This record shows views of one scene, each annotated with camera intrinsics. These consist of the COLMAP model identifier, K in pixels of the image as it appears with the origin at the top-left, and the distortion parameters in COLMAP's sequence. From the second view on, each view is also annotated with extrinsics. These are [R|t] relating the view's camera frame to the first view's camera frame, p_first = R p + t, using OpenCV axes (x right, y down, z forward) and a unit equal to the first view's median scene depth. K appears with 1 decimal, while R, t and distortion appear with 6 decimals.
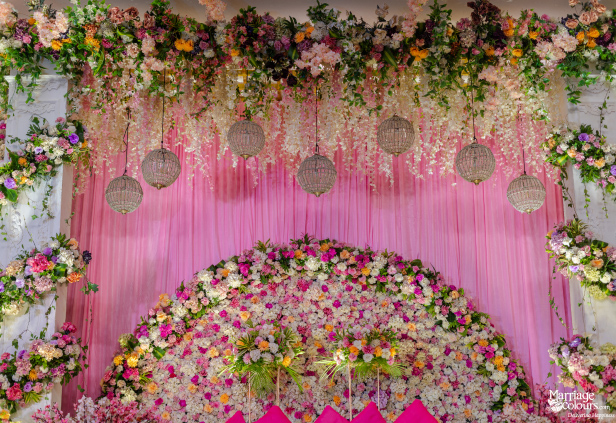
lens RADIAL K [[912.5, 0, 308.0], [0, 912.5, 211.5], [0, 0, 1]] dist [-0.016638, 0.034740]
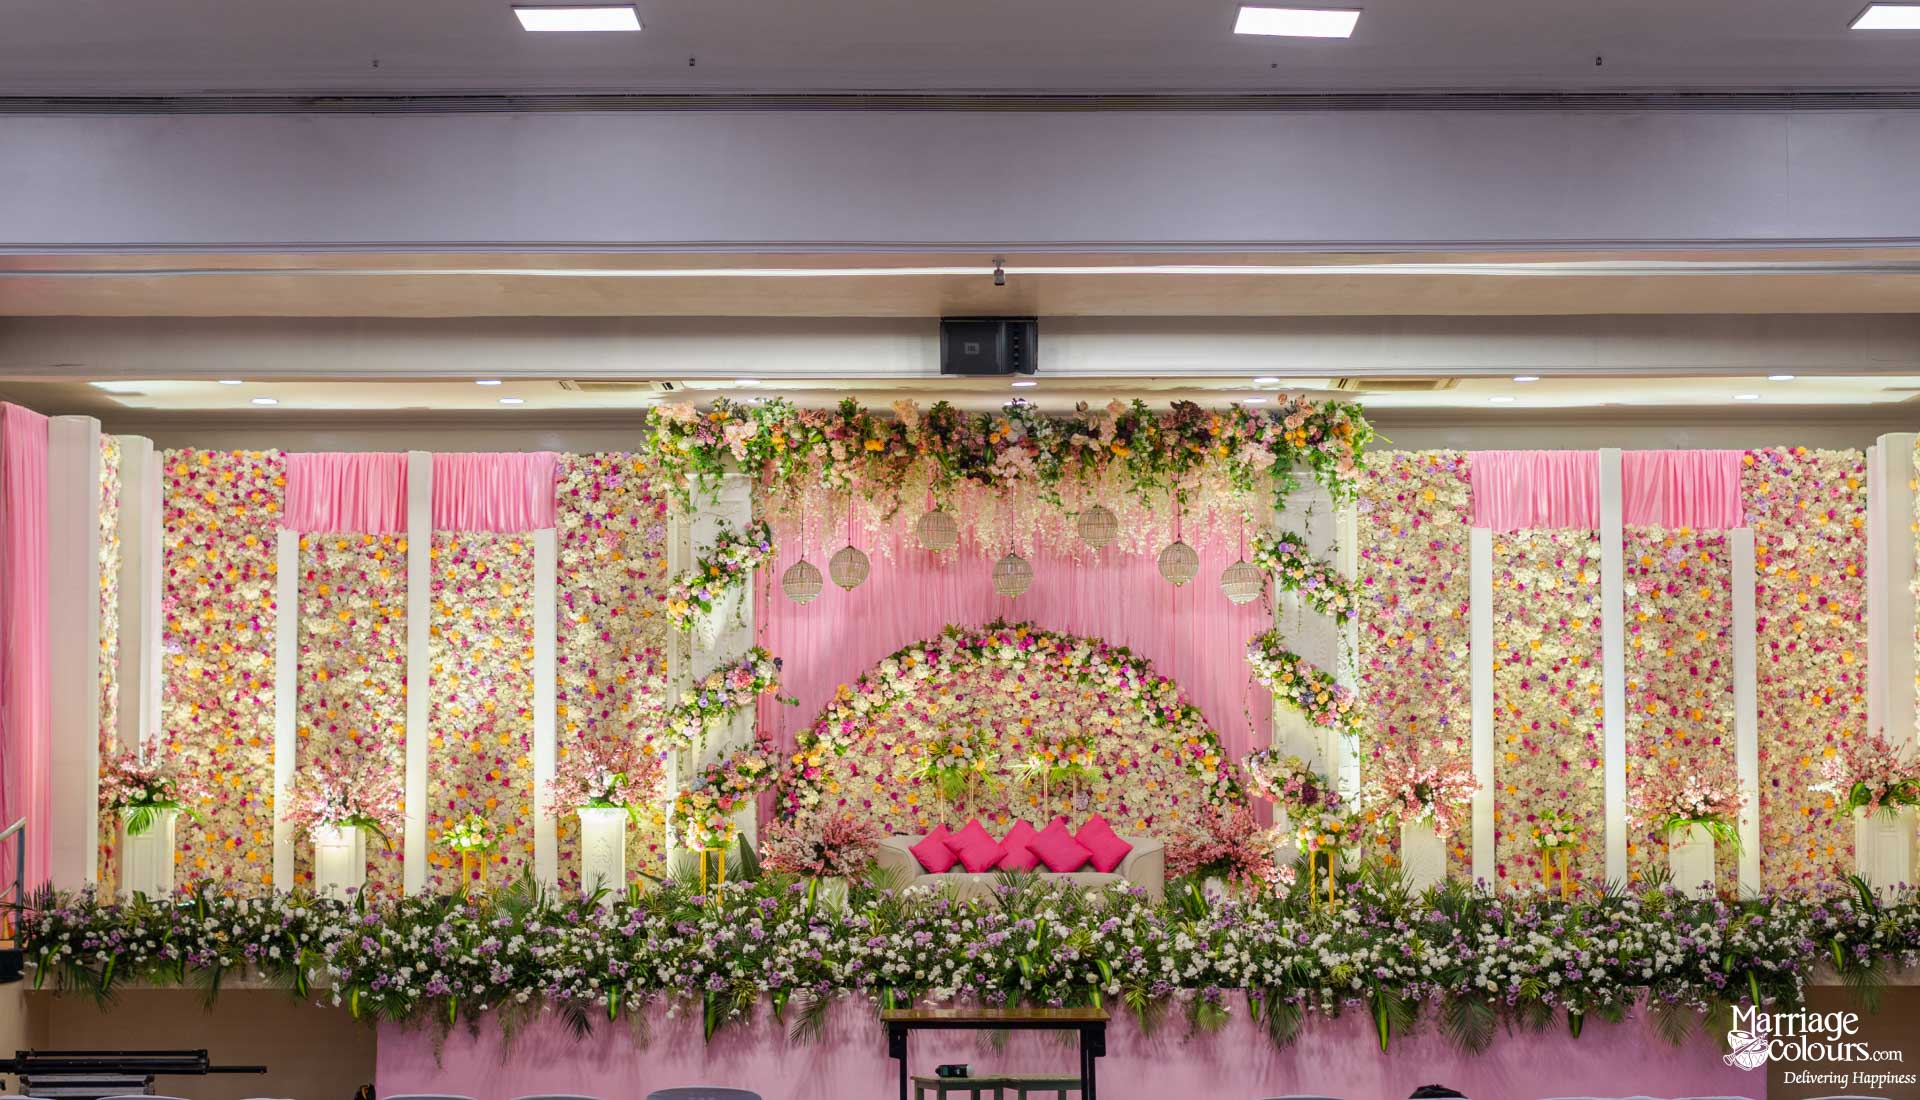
lens RADIAL K [[4173.1, 0, 960.0], [0, 4173.1, 550.0], [0, 0, 1]] dist [-0.009005, -0.023327]
pose [[0.999959, 0.001866, -0.008849, -0.006165], [-0.000097, 0.980640, 0.195821, -0.876493], [0.009043, -0.195812, 0.980600, -3.120117]]
